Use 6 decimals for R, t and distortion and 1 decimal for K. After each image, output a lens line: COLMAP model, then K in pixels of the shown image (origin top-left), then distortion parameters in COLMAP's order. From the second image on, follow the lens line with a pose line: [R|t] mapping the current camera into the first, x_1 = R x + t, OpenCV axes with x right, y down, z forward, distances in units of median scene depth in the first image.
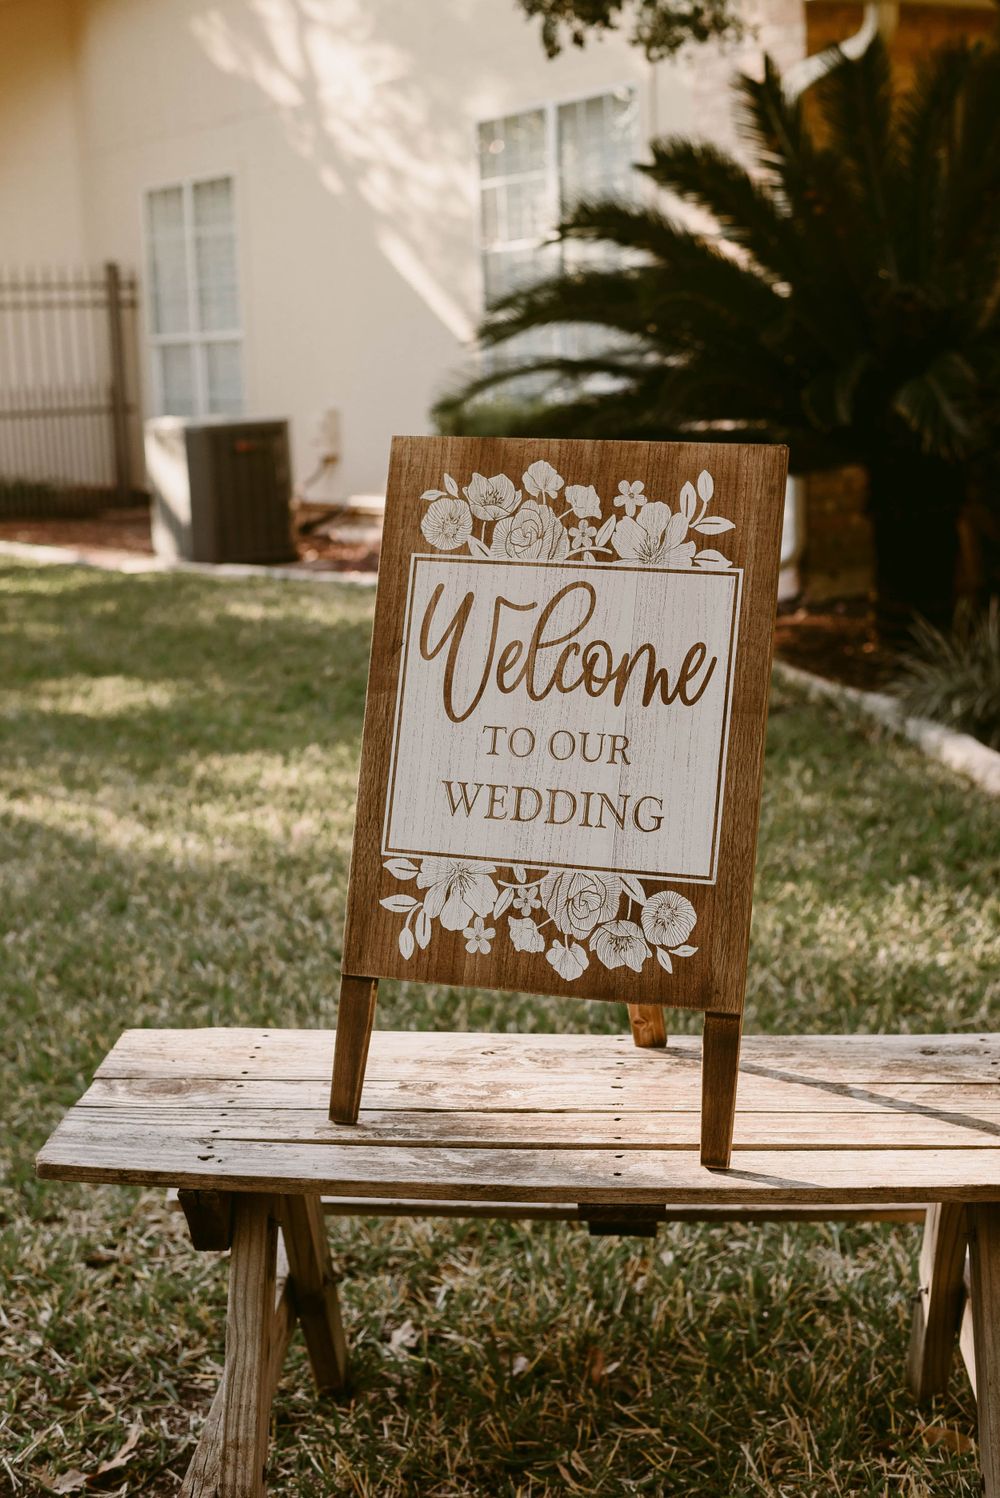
lens RADIAL K [[2259.7, 0, 501.0], [0, 2259.7, 741.5], [0, 0, 1]] dist [0.010625, 0.000000]
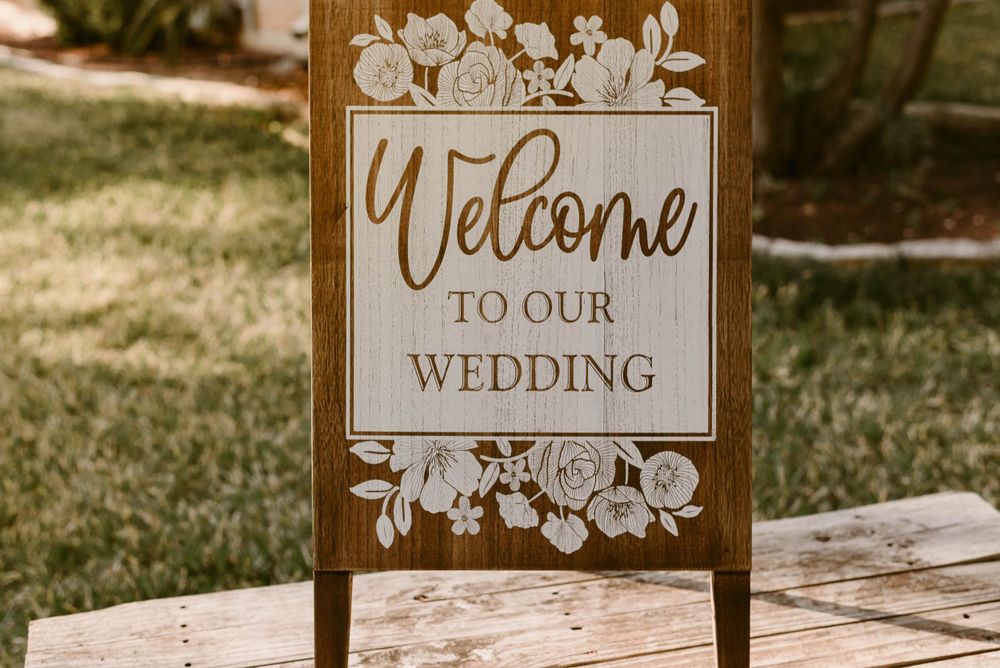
lens RADIAL K [[1508.5, 0, 497.7], [0, 1508.5, 341.4], [0, 0, 1]] dist [0.010625, 0.000000]
pose [[0.956295, -0.102970, 0.273674, -0.161596], [0.066972, 0.988195, 0.137791, -0.071595], [-0.284632, -0.113440, 0.951901, 0.407458]]
